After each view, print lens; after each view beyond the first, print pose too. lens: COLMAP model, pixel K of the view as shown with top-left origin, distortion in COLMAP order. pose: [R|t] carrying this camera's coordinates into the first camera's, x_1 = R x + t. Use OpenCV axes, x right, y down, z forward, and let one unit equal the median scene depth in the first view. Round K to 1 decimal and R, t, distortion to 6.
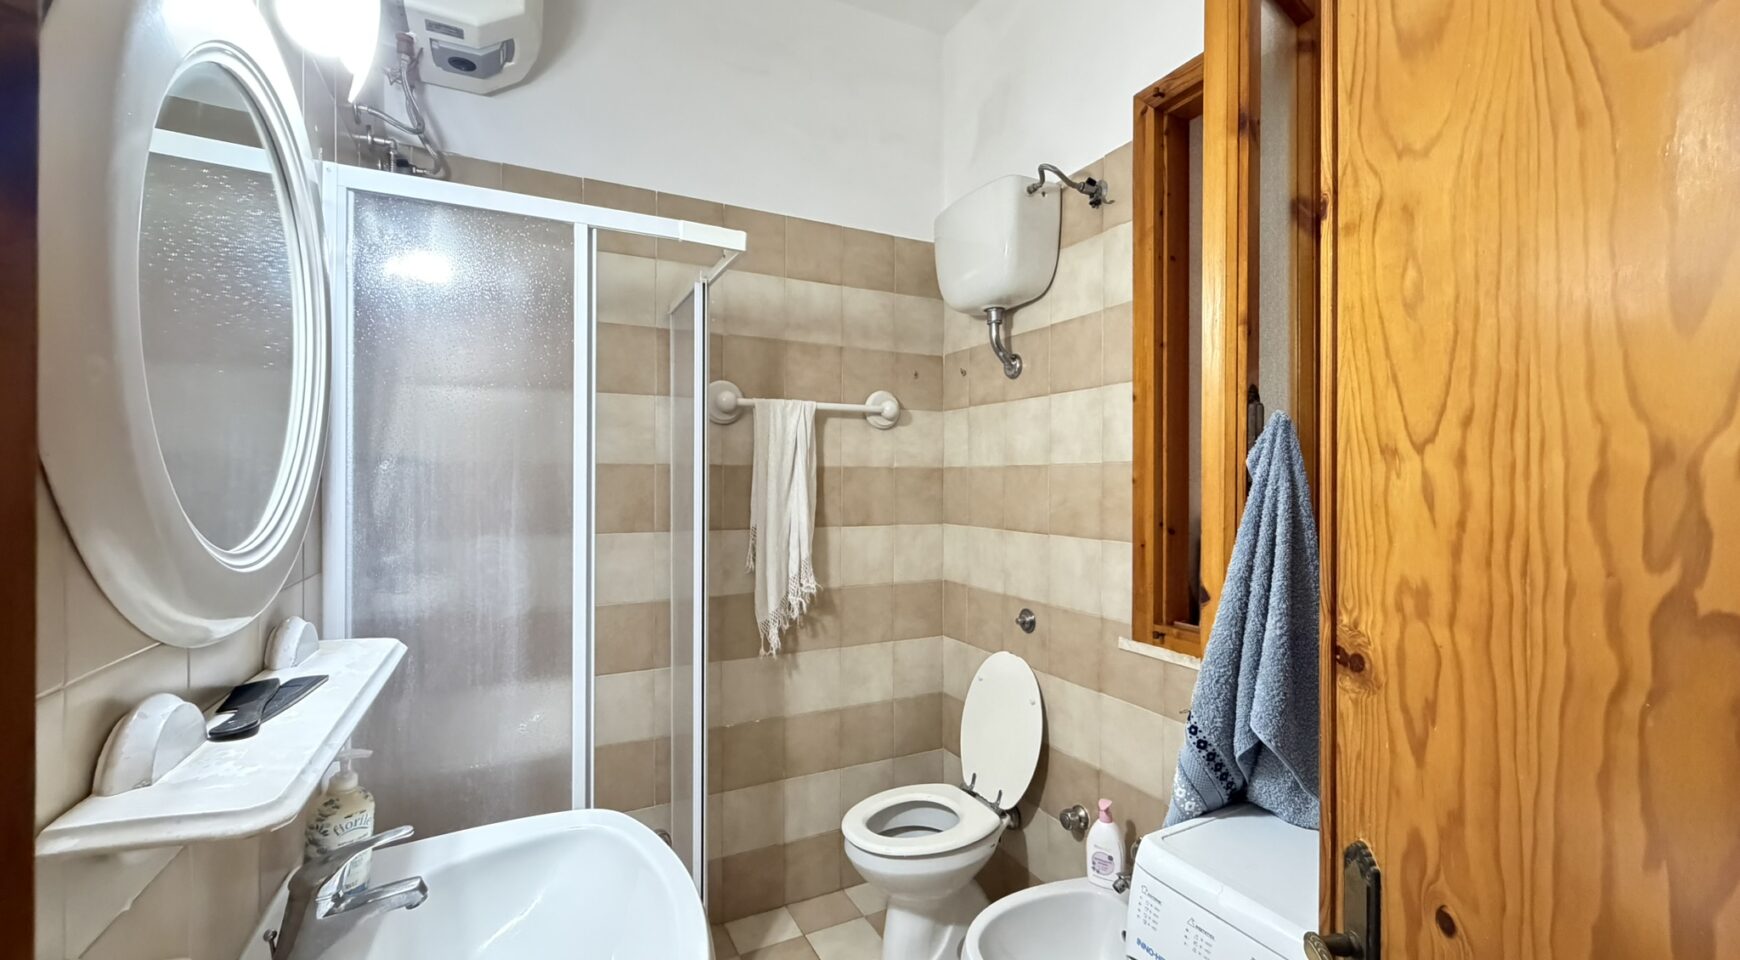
lens RADIAL K [[692.7, 0, 866.3], [0, 692.7, 480.1], [0, 0, 1]] dist [0.001273, 0.000073]
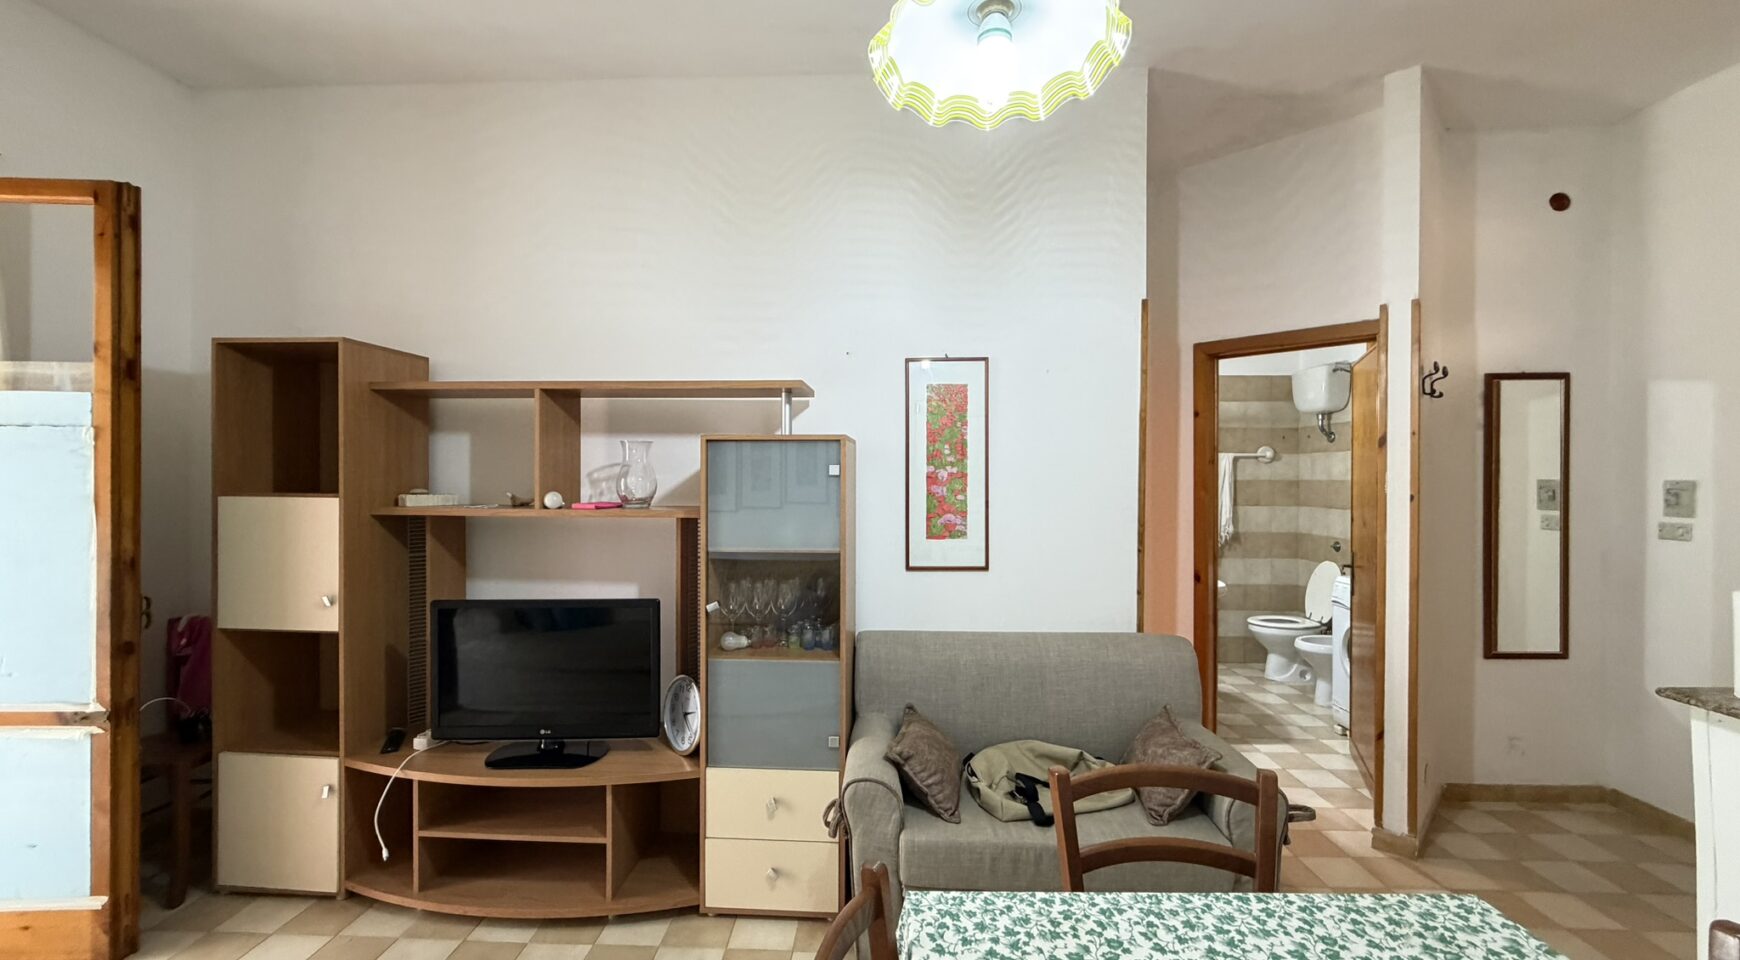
lens RADIAL K [[710.7, 0, 860.1], [0, 710.7, 474.2], [0, 0, 1]] dist [0.001791, 0.000235]
pose [[0.875865, 0.001904, -0.482552, -0.017285], [-0.004806, 0.999977, -0.004777, -0.020807], [0.482532, 0.006503, 0.875854, -1.714322]]
